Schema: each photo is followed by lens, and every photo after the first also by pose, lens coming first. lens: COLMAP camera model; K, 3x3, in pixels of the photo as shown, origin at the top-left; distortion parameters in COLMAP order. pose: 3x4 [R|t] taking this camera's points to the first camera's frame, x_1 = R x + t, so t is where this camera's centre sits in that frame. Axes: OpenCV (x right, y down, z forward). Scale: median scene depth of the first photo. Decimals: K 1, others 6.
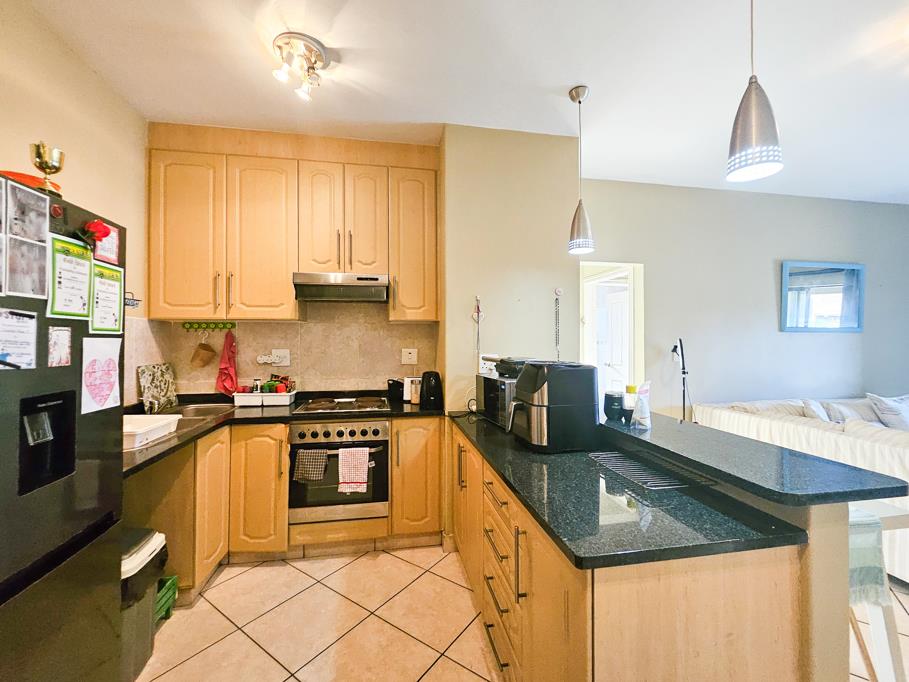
lens RADIAL K [[375.7, 0, 455.7], [0, 375.7, 334.2], [0, 0, 1]] dist [-0.000582, -0.000189]
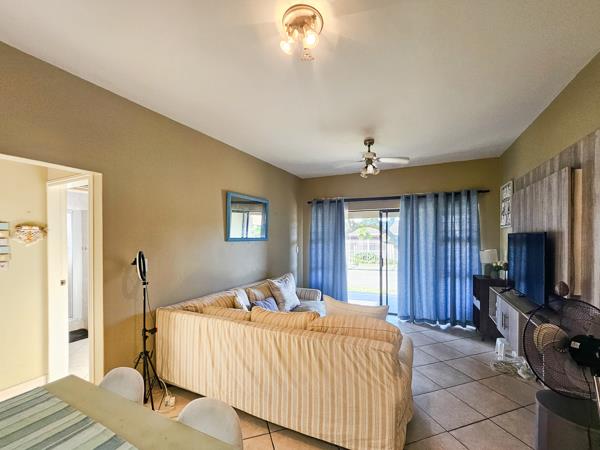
lens RADIAL K [[253.8, 0, 304.1], [0, 253.8, 239.7], [0, 0, 1]] dist [-0.000442, -0.000016]
pose [[0.591774, -0.011501, 0.806022, 0.417651], [-0.010621, 0.999700, 0.022062, -0.058381], [-0.806034, -0.021616, 0.591474, 0.303112]]
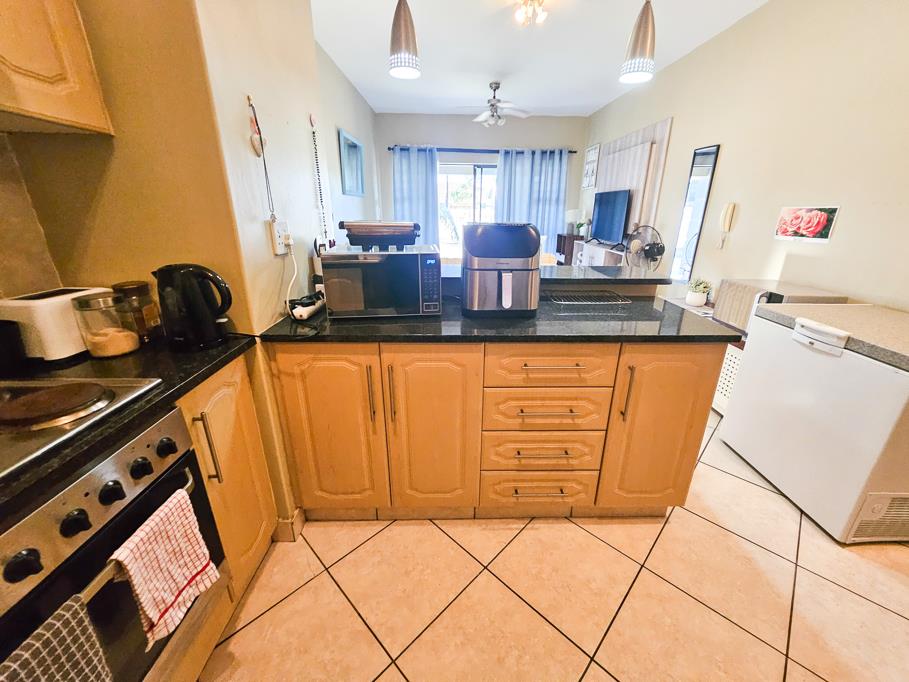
lens RADIAL K [[363.0, 0, 456.7], [0, 363.0, 330.4], [0, 0, 1]] dist [-0.000575, -0.000070]
pose [[0.170525, -0.315825, 0.933368, -0.465593], [-0.027977, 0.945308, 0.324977, 0.027410], [-0.984956, -0.081529, 0.152363, 0.675885]]
